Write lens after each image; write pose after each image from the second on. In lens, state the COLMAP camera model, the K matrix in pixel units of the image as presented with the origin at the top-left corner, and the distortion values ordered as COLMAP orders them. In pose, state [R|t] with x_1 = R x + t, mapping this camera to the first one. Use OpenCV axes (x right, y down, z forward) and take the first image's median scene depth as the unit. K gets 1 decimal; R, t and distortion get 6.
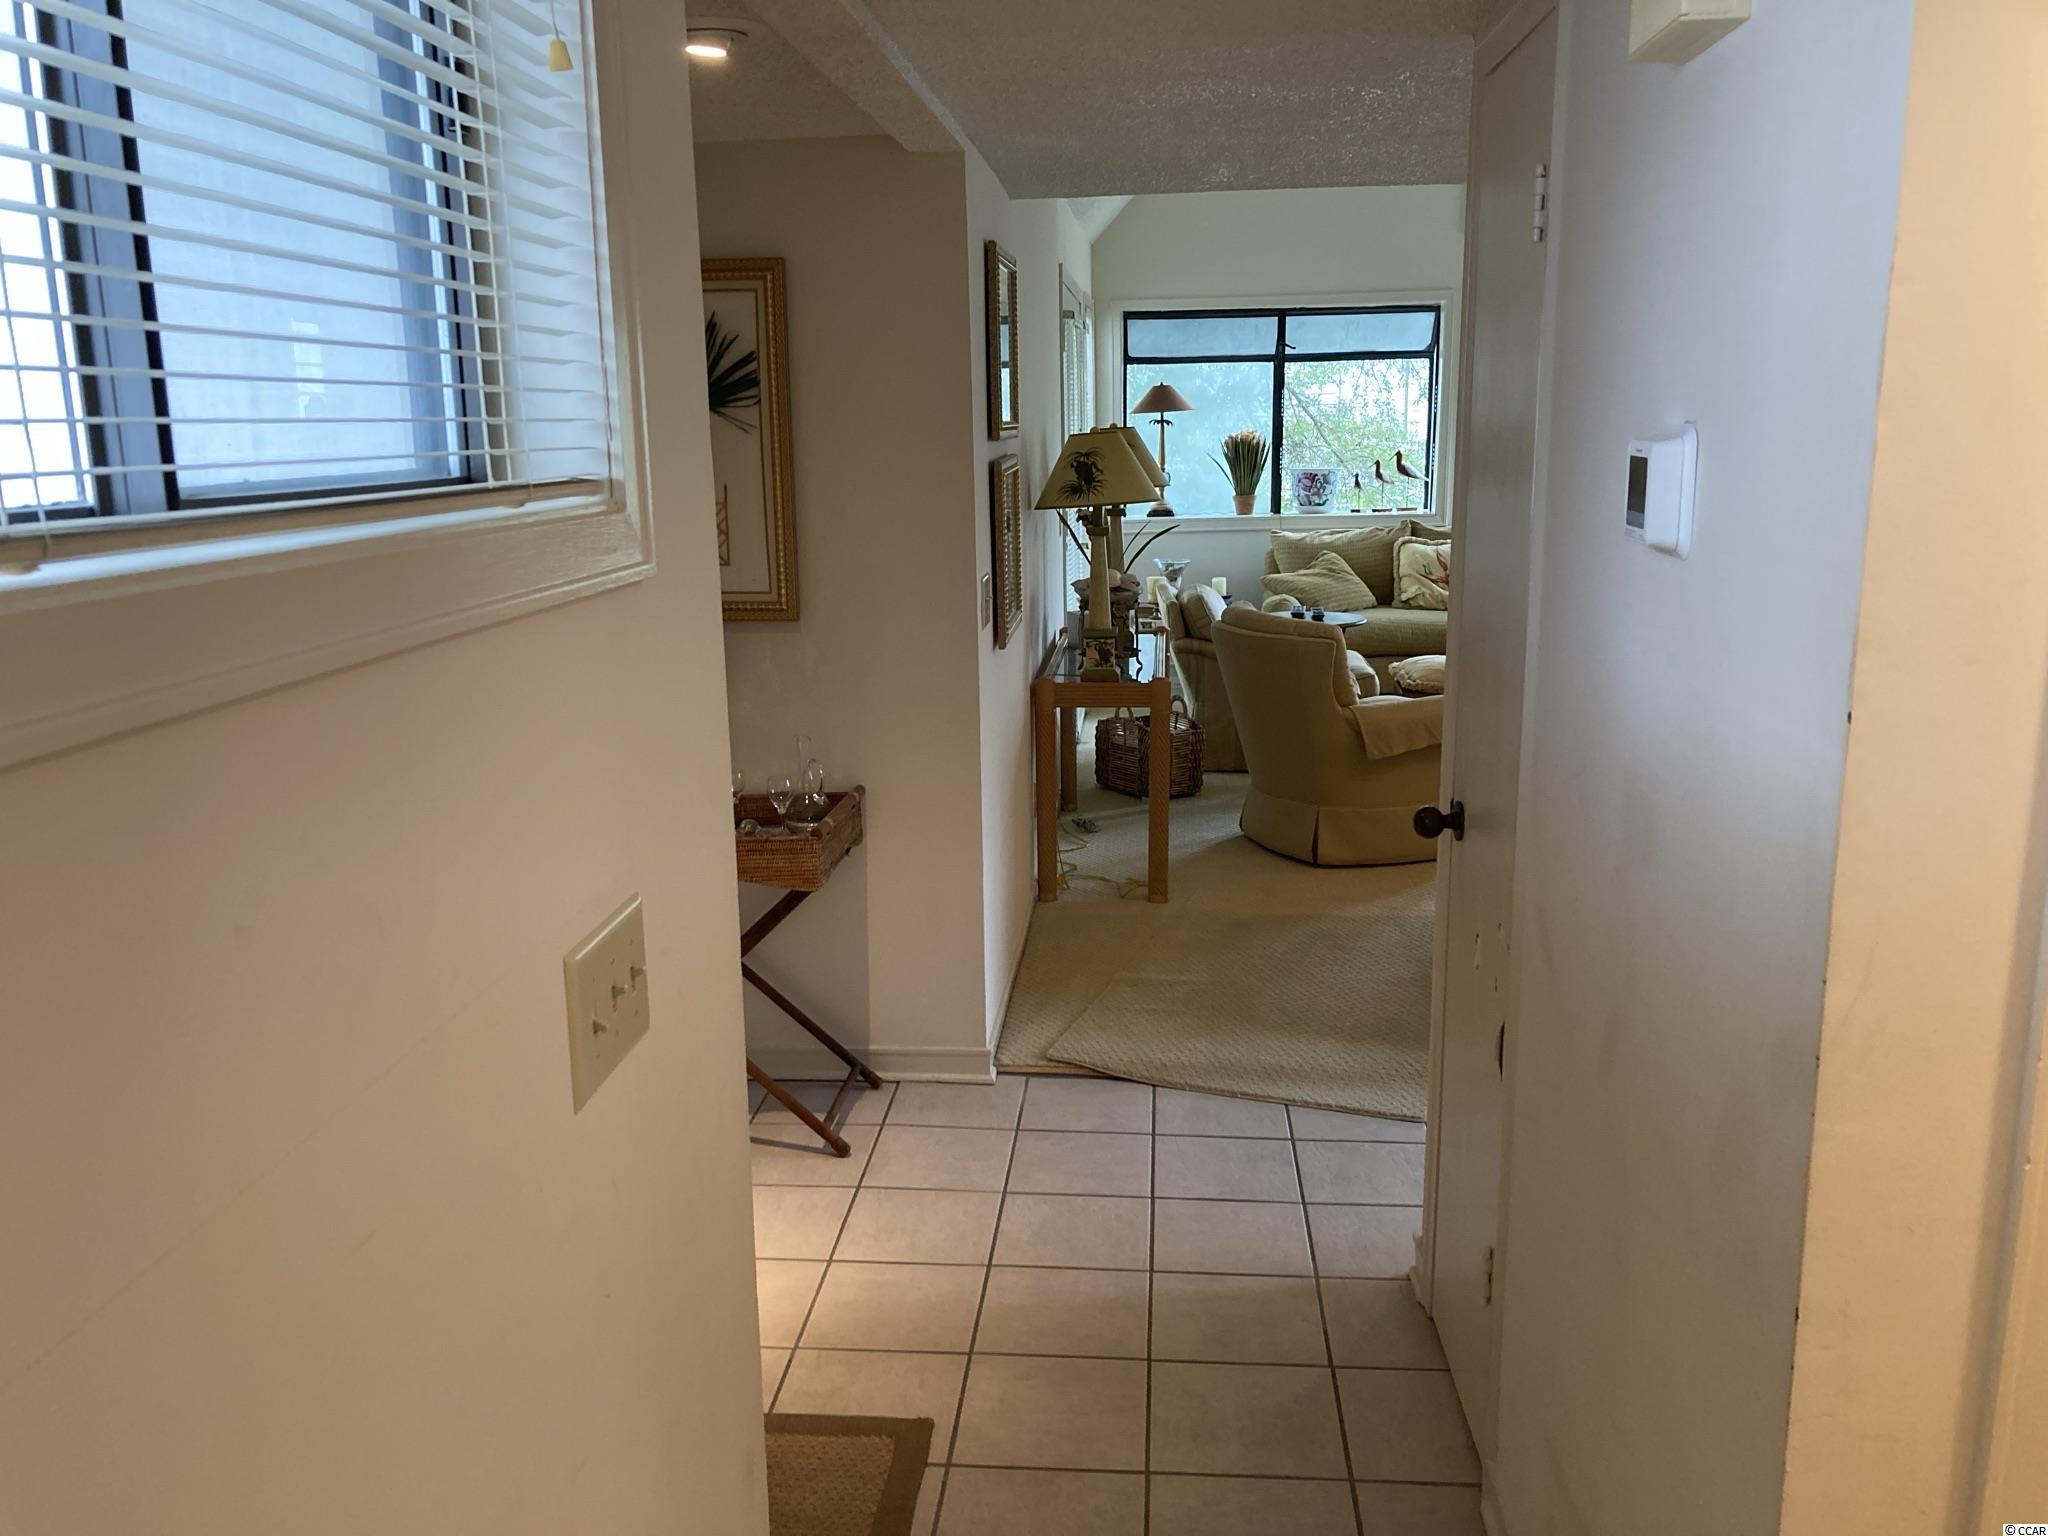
lens RADIAL K [[1619.3, 0, 1024.0], [0, 1619.3, 768.0], [0, 0, 1]] dist [0.034877, -0.072292]
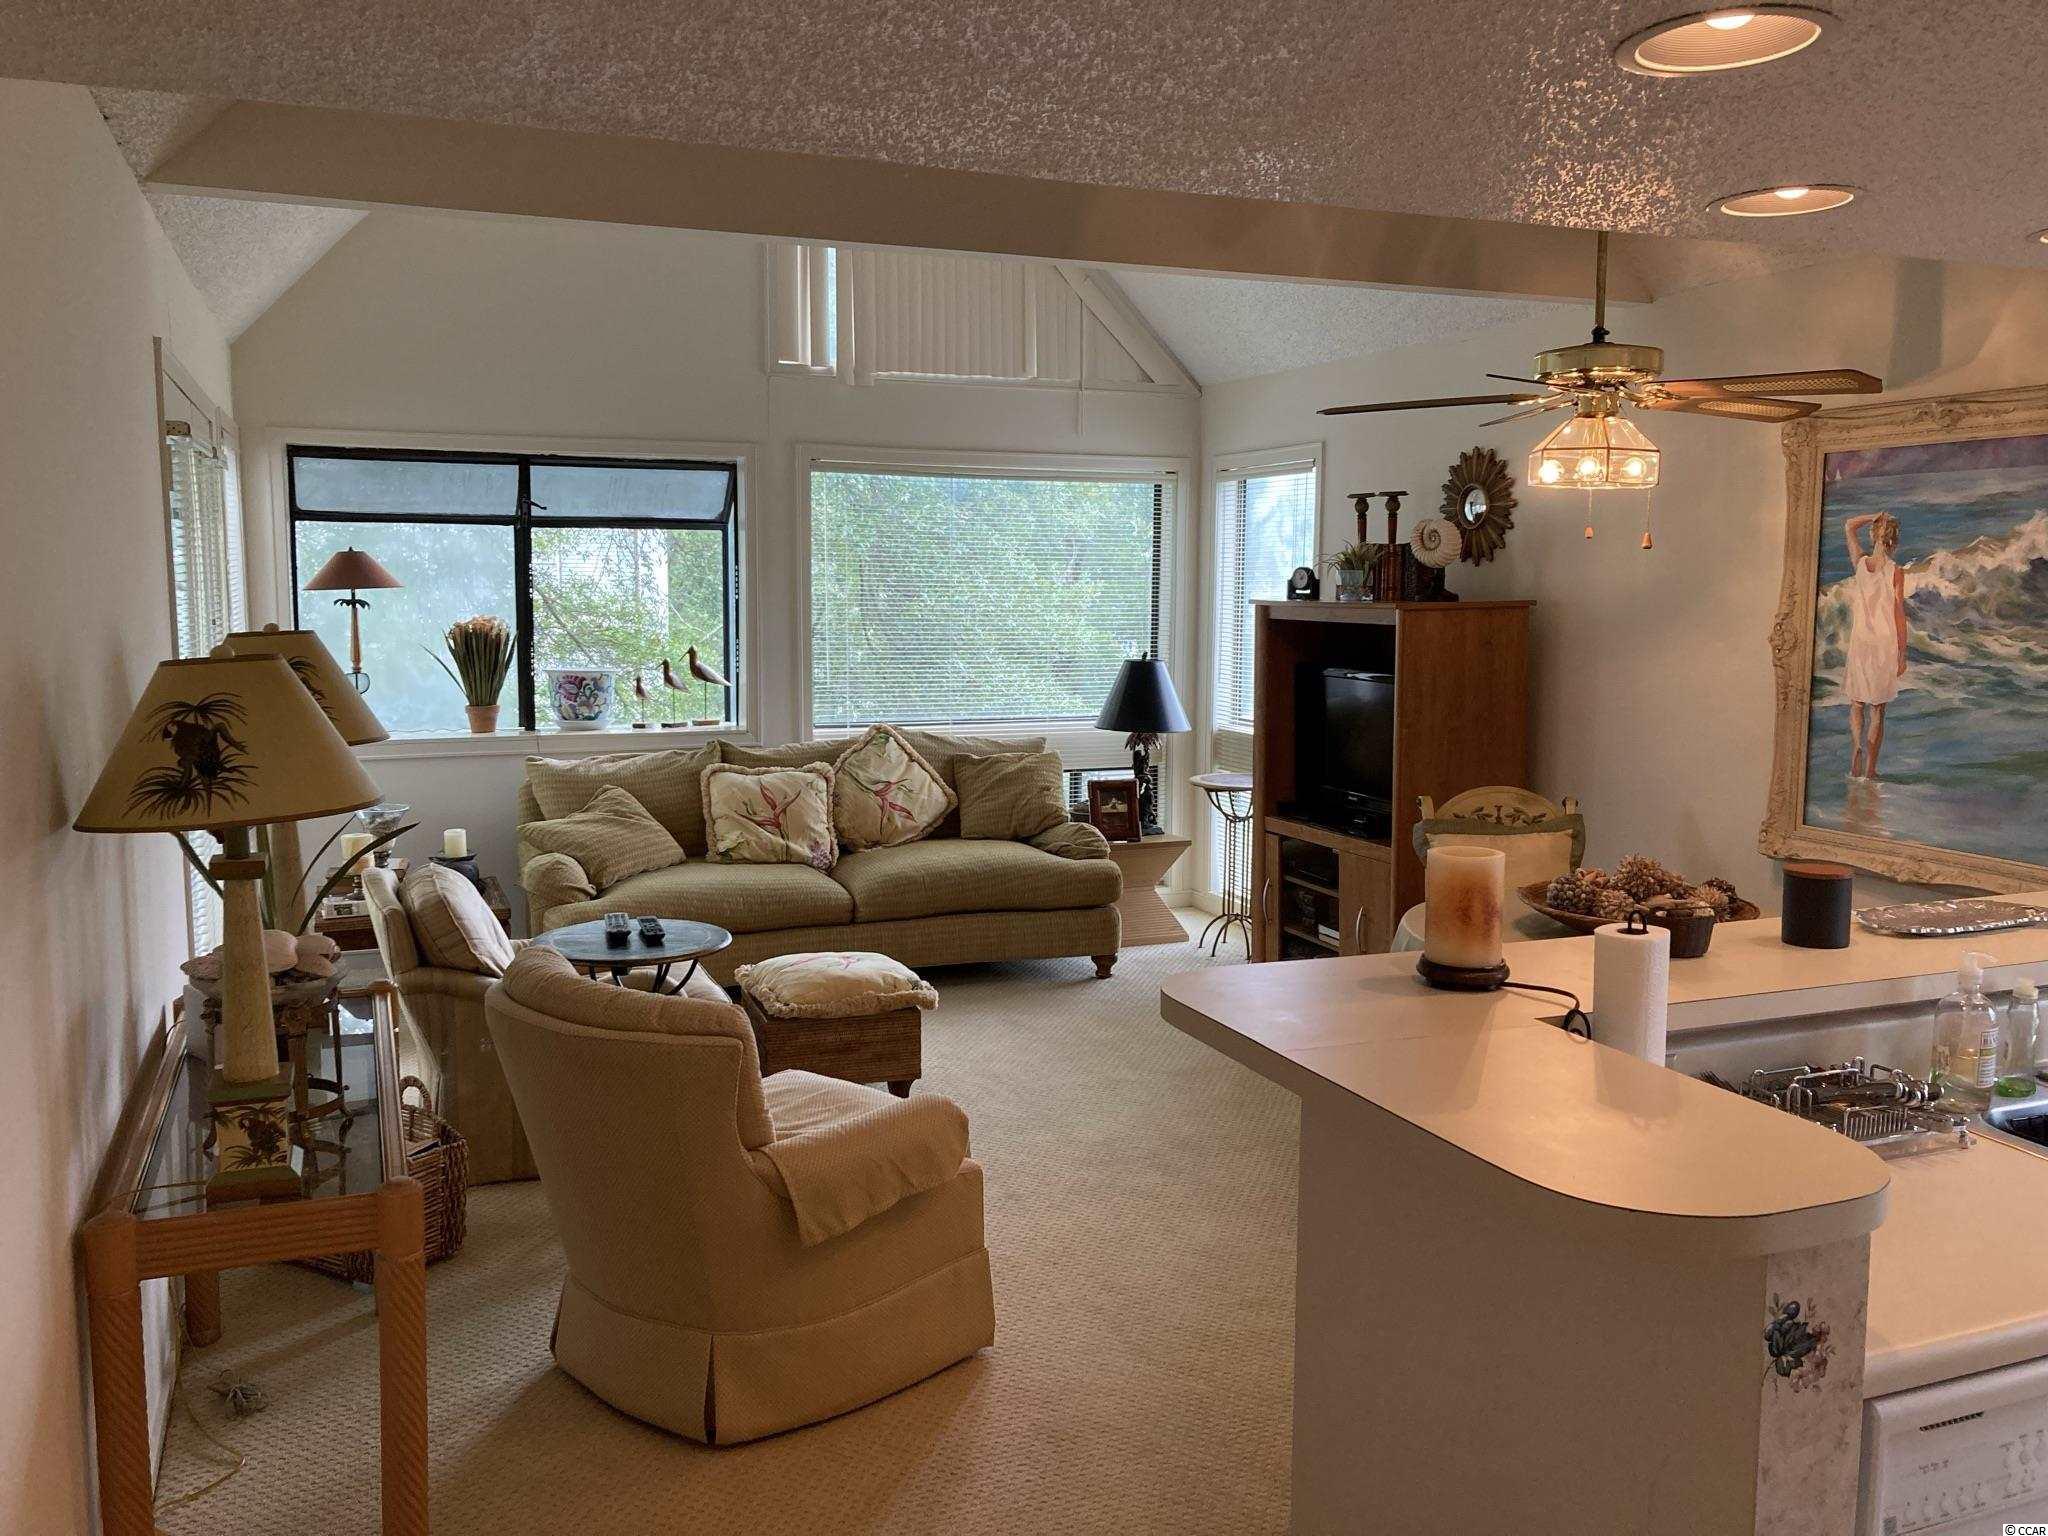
lens RADIAL K [[1619.3, 0, 1024.0], [0, 1619.3, 768.0], [0, 0, 1]] dist [0.034877, -0.072292]
pose [[0.887135, -0.028063, 0.460657, 0.018194], [0.074416, 0.993786, -0.082771, -0.068484], [-0.455472, 0.107710, 0.883711, 0.278944]]
